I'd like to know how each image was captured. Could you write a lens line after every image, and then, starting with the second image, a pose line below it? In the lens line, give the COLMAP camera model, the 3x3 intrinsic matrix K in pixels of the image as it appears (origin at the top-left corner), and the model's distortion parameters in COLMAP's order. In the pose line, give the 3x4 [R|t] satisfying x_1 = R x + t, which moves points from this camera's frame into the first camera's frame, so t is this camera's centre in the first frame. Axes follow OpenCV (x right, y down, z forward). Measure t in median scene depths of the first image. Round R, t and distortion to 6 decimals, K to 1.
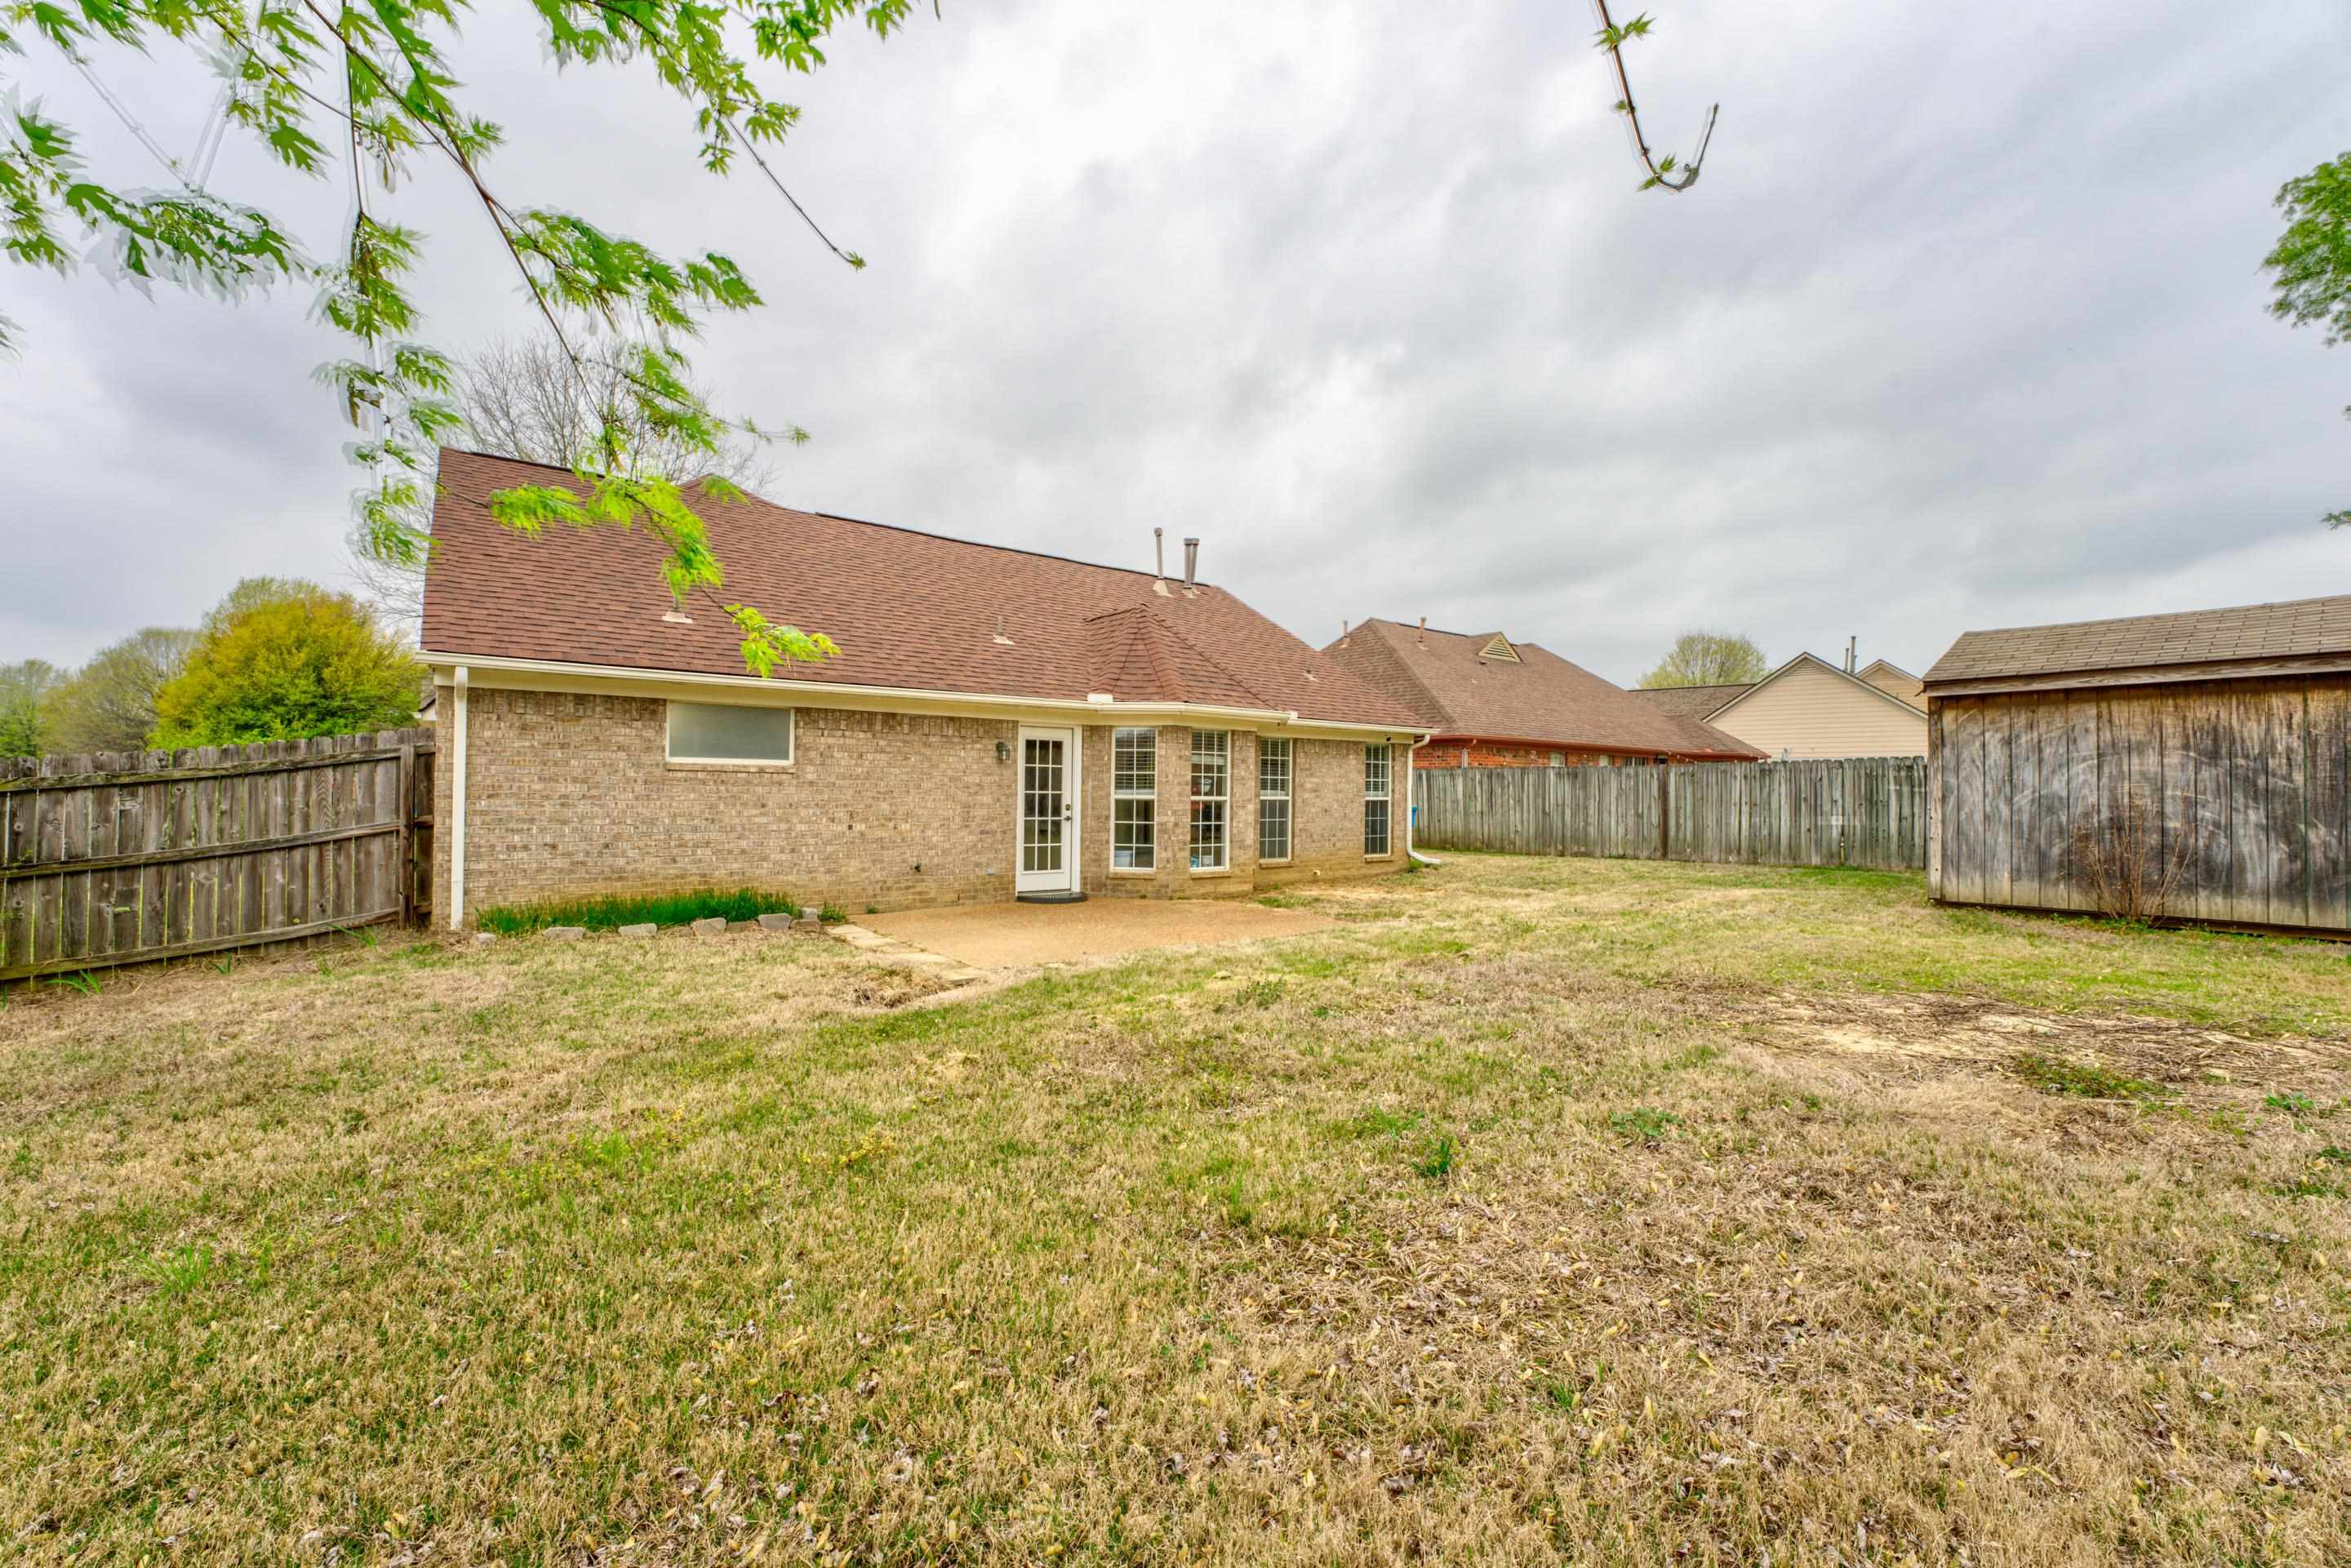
lens RADIAL K [[956.4, 0, 1175.5], [0, 956.4, 784.0], [0, 0, 1]] dist [-0.021110, 0.000339]
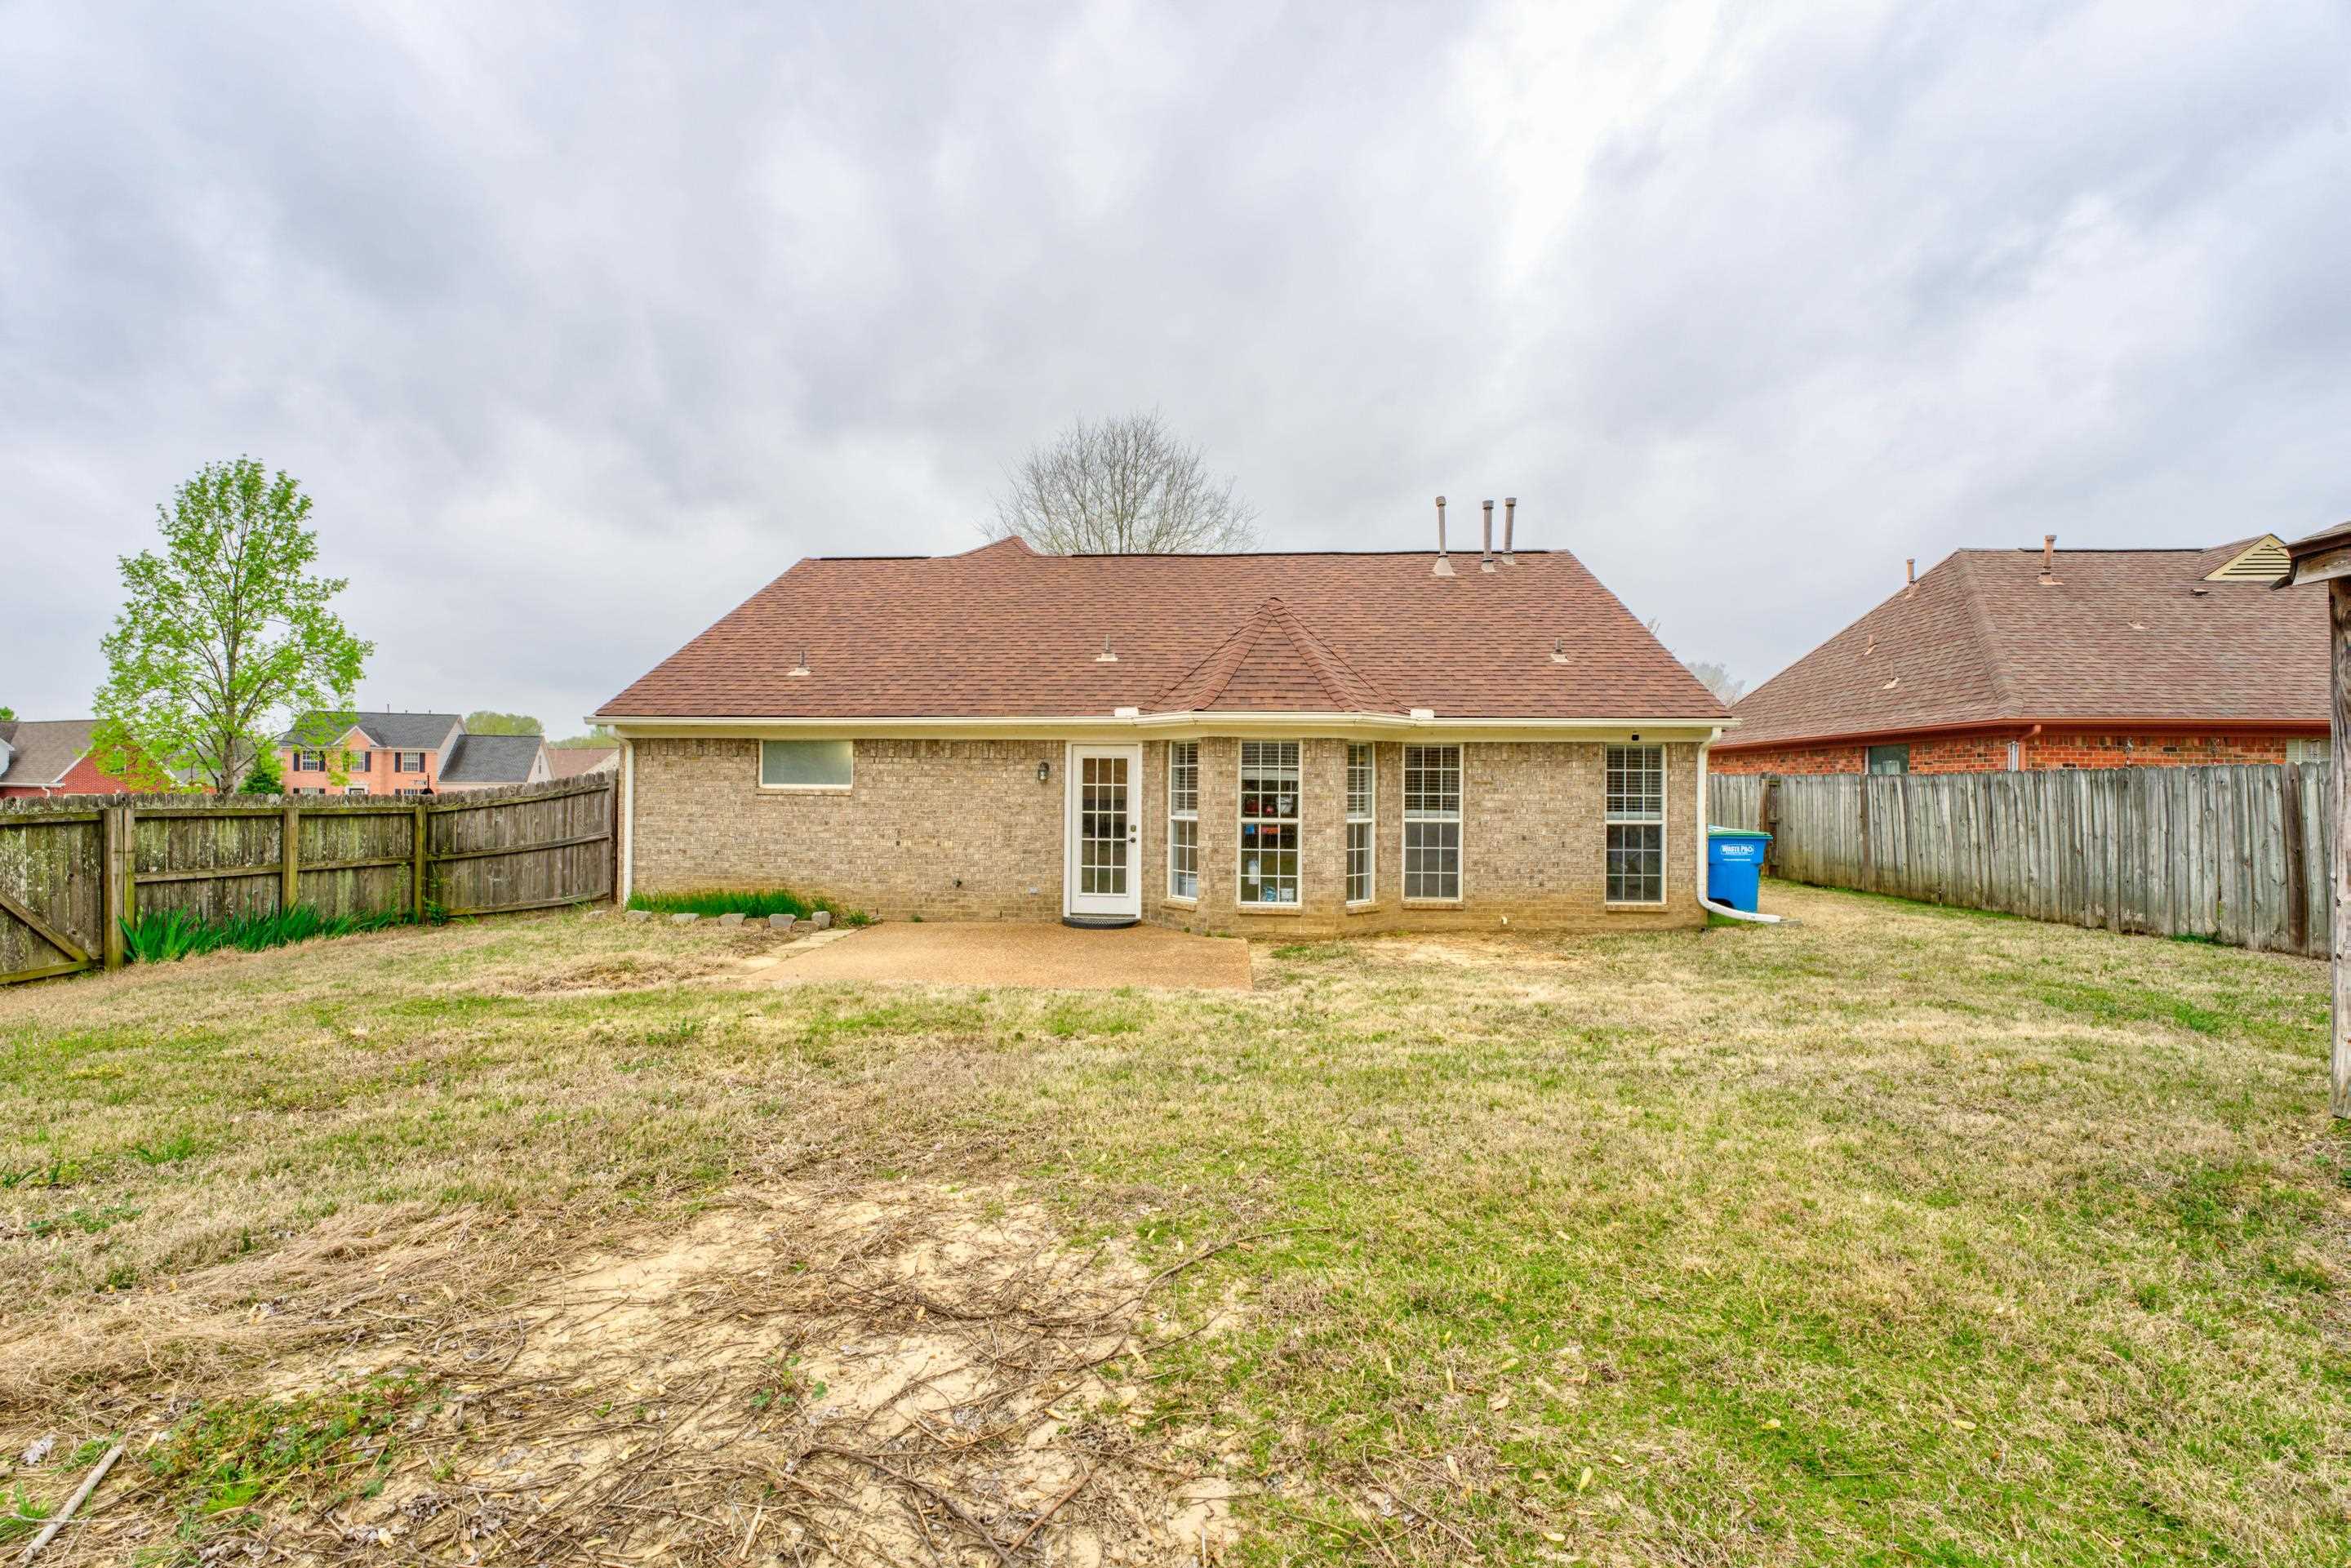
lens RADIAL K [[956.4, 0, 1175.5], [0, 956.4, 784.0], [0, 0, 1]] dist [-0.021110, 0.000339]
pose [[0.743341, -0.011259, -0.668818, 0.560275], [0.004586, 0.999921, -0.011736, -0.008296], [0.668897, 0.005657, 0.743333, 0.326642]]
